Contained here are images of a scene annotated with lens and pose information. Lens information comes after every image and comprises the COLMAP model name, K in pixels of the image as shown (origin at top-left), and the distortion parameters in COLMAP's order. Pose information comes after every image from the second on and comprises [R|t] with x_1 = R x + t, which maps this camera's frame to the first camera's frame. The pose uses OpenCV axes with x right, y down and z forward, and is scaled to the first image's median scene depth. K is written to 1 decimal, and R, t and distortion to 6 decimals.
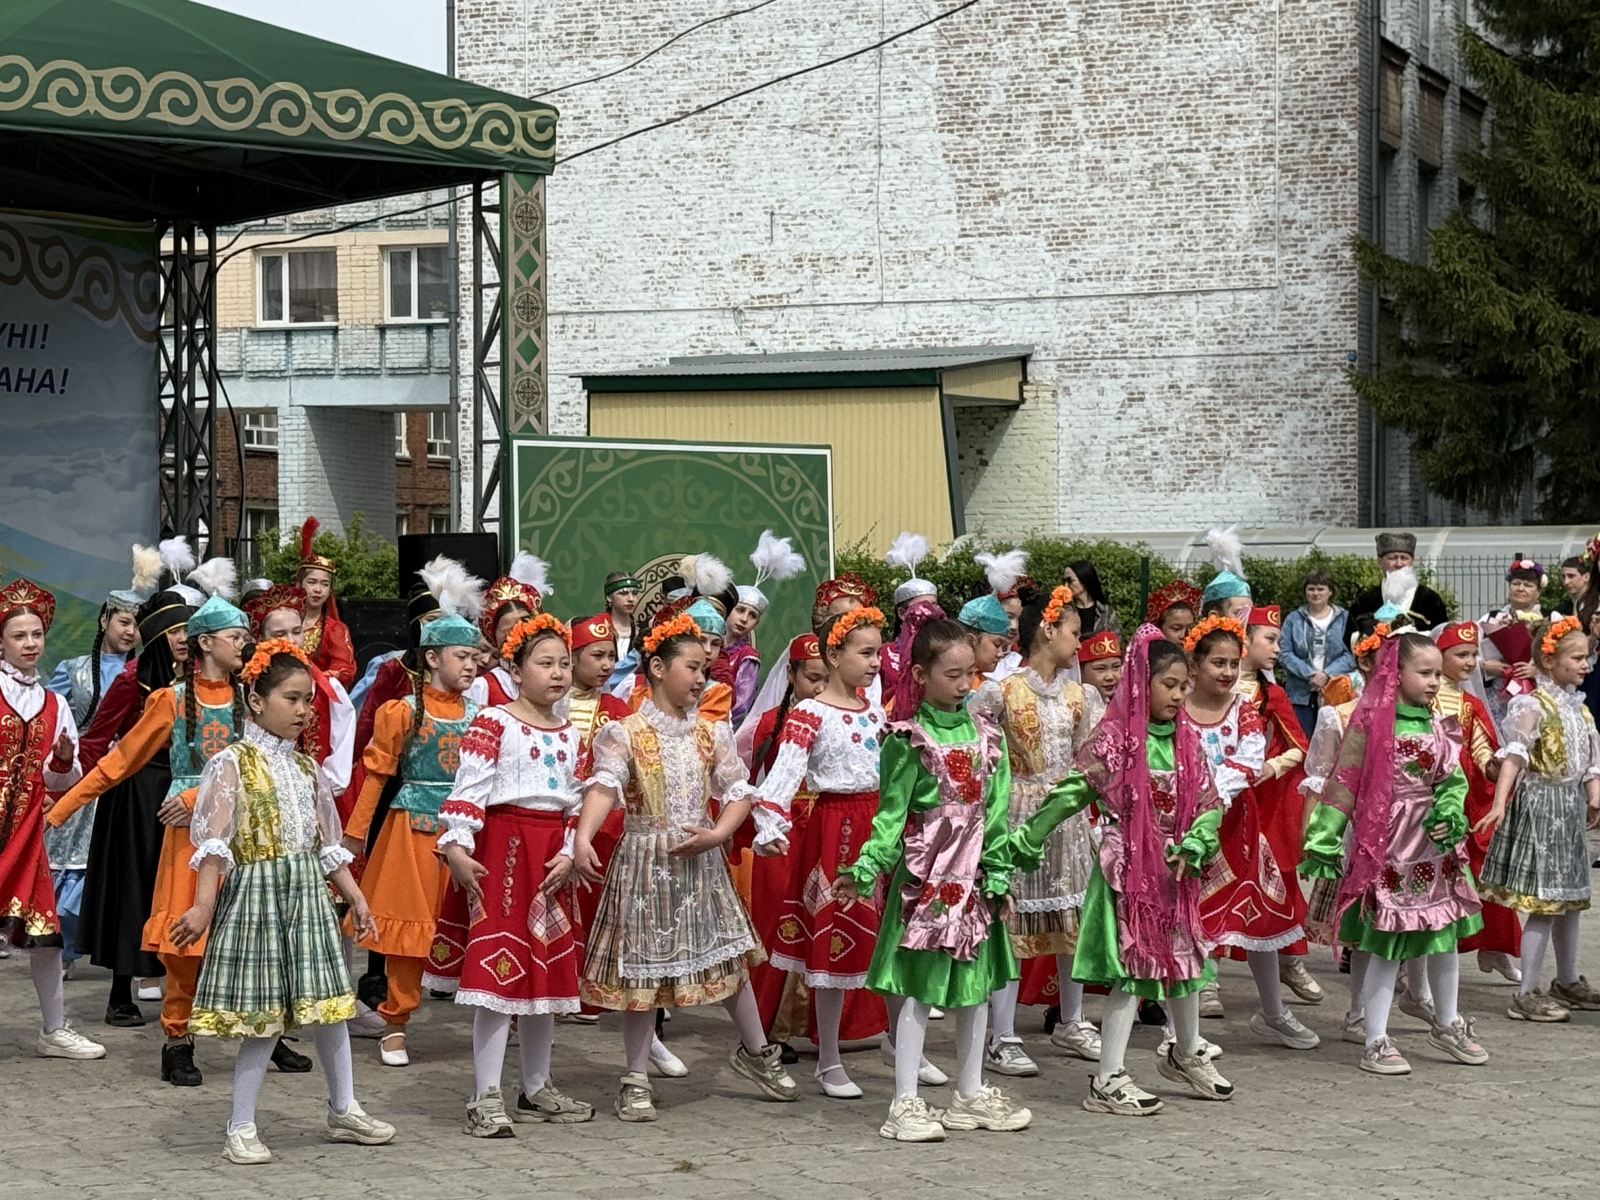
lens RADIAL K [[3715.4, 0, 776.7], [0, 3715.4, 700.1], [0, 0, 1]] dist [0.130684, 0.000000]
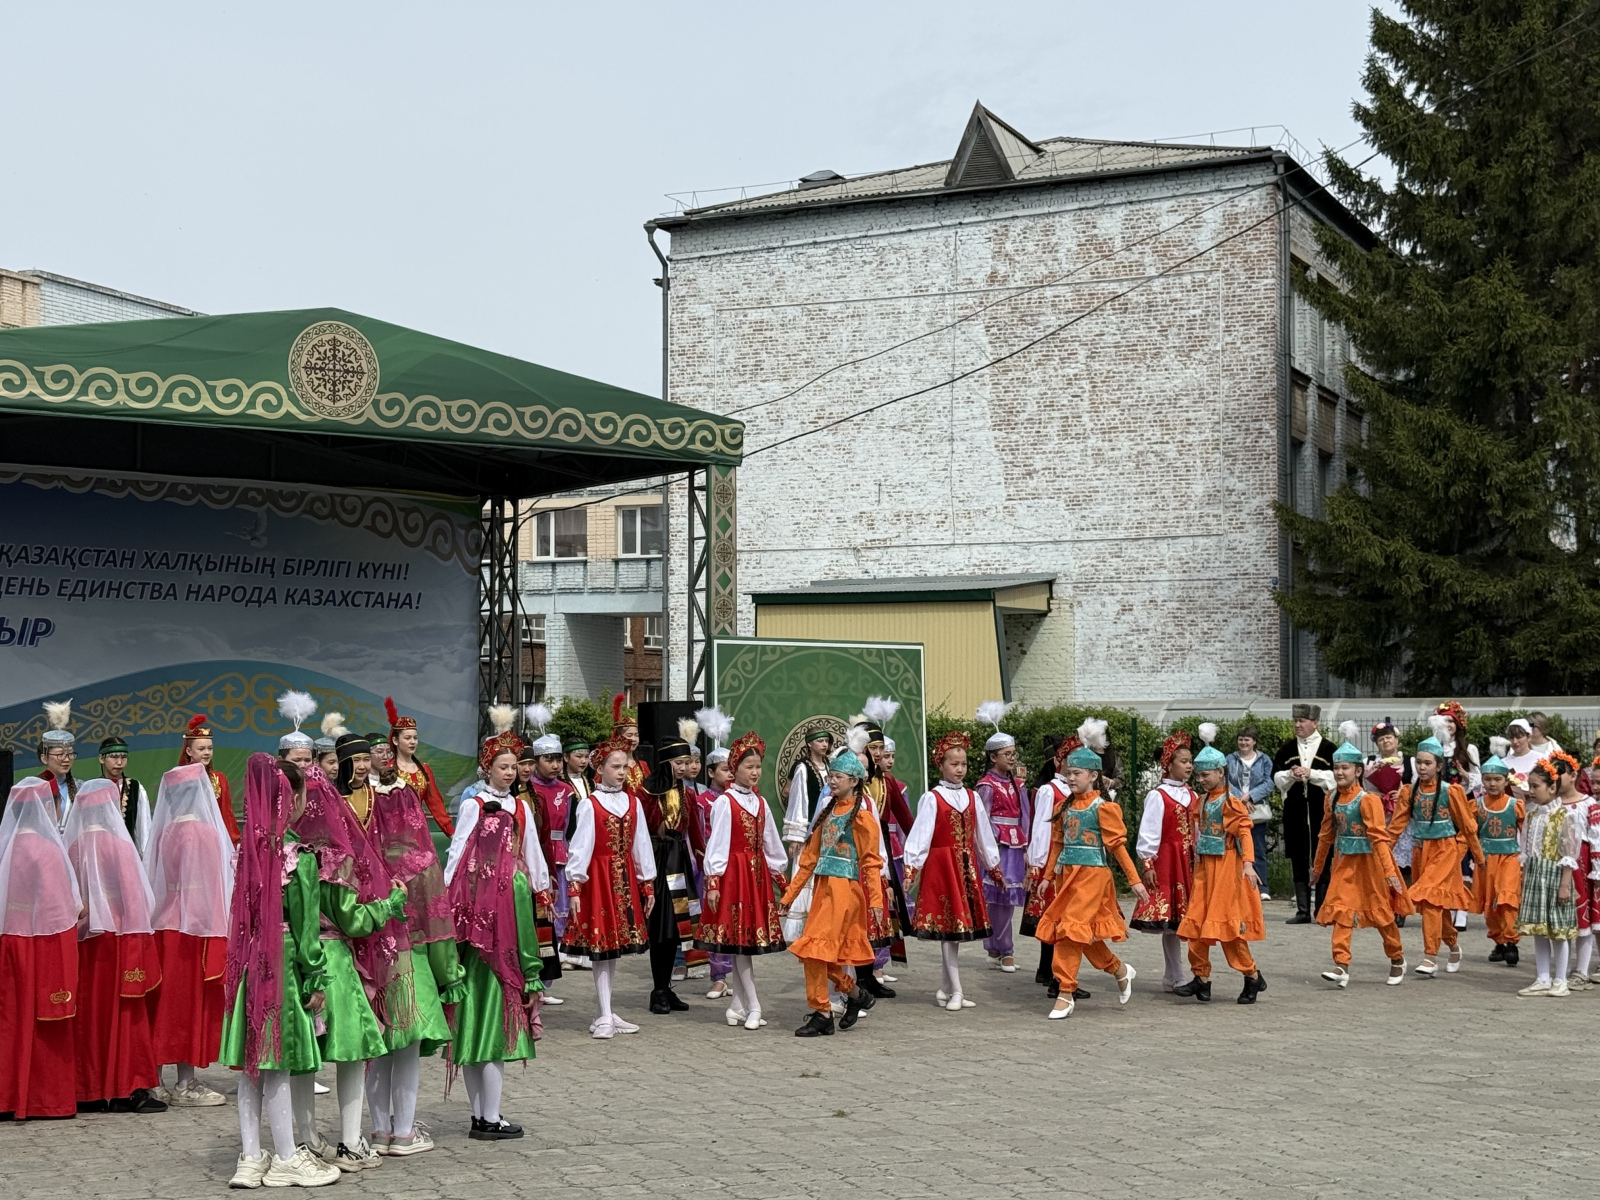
lens RADIAL K [[2566.7, 0, 790.9], [0, 2566.7, 597.6], [0, 0, 1]] dist [0.119387, 0.000000]
pose [[0.999417, 0.001178, -0.034123, -0.001816], [-0.004039, 0.996467, -0.083889, 0.000270], [0.033904, 0.083978, 0.995891, -0.018966]]
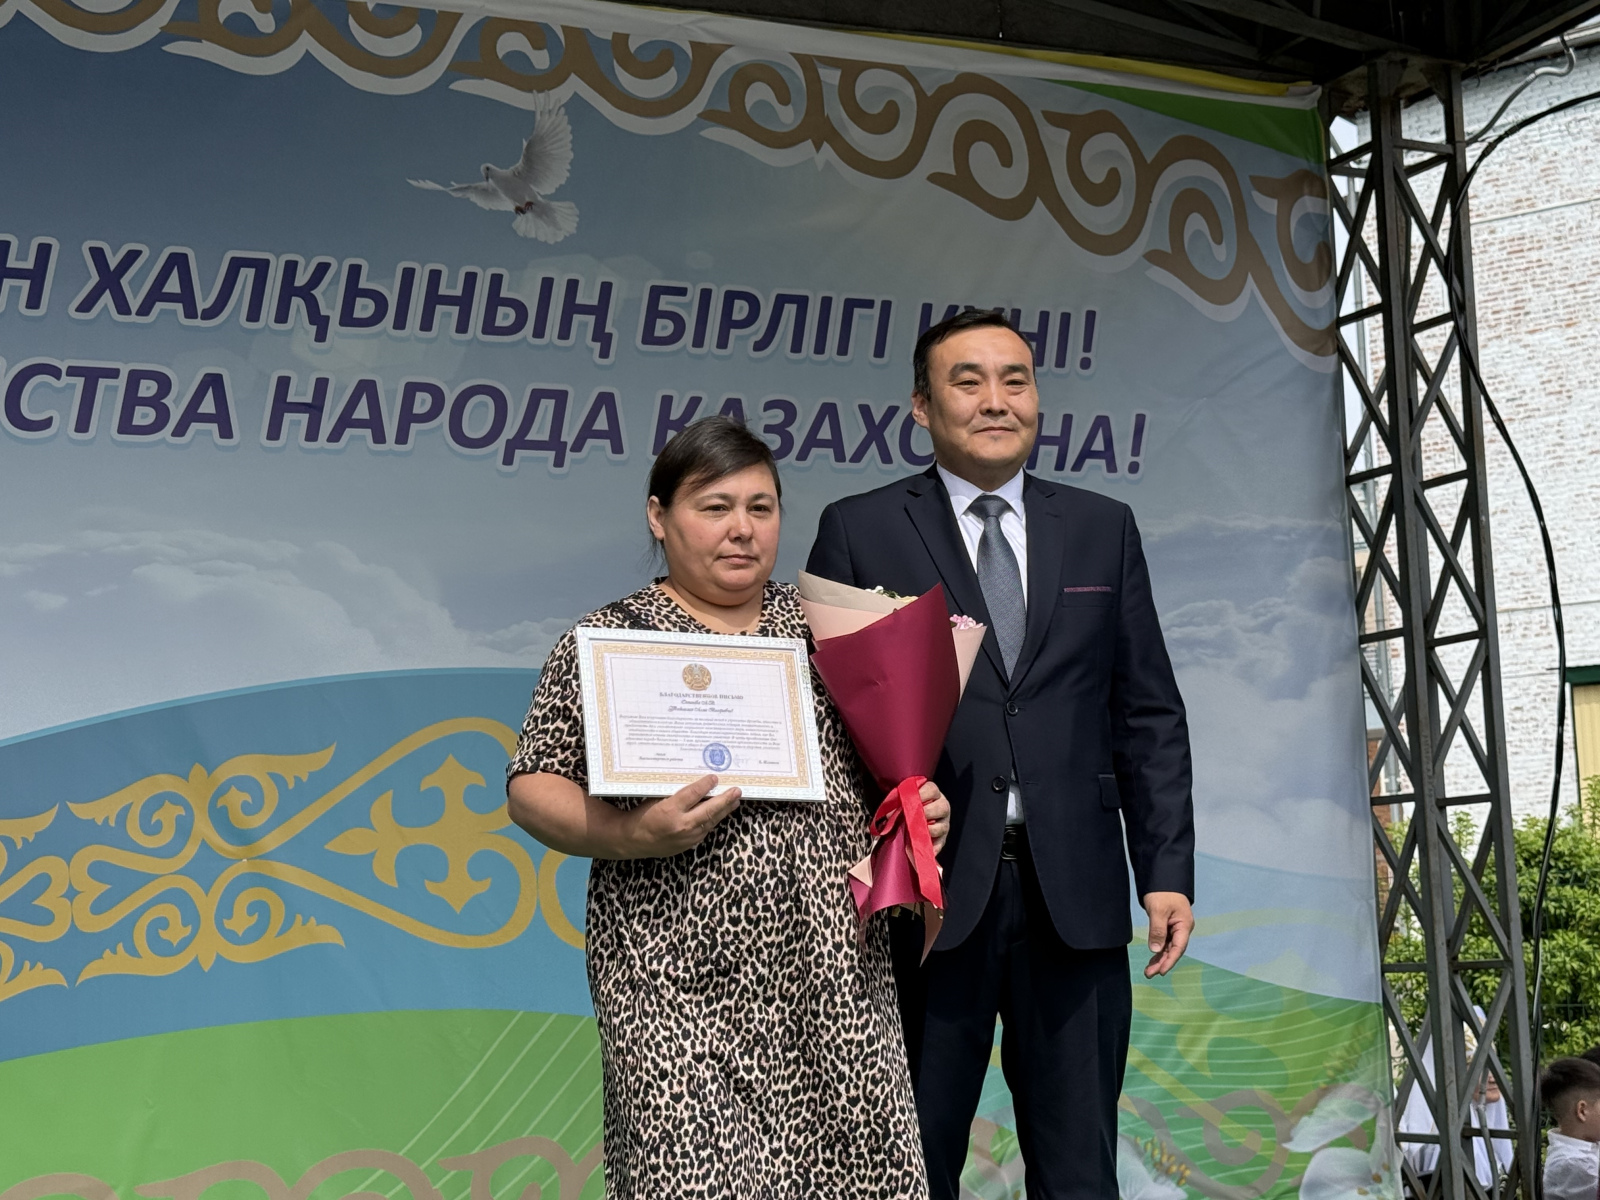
lens RADIAL K [[2740.5, 0, 806.2], [0, 2740.5, 605.2], [0, 0, 1]] dist [0.119341, 0.000000]
pose [[0.971096, -0.069993, -0.228194, -0.080201], [0.035878, 0.987980, -0.150358, -0.011239], [0.235975, 0.137825, 0.961936, 0.354342]]
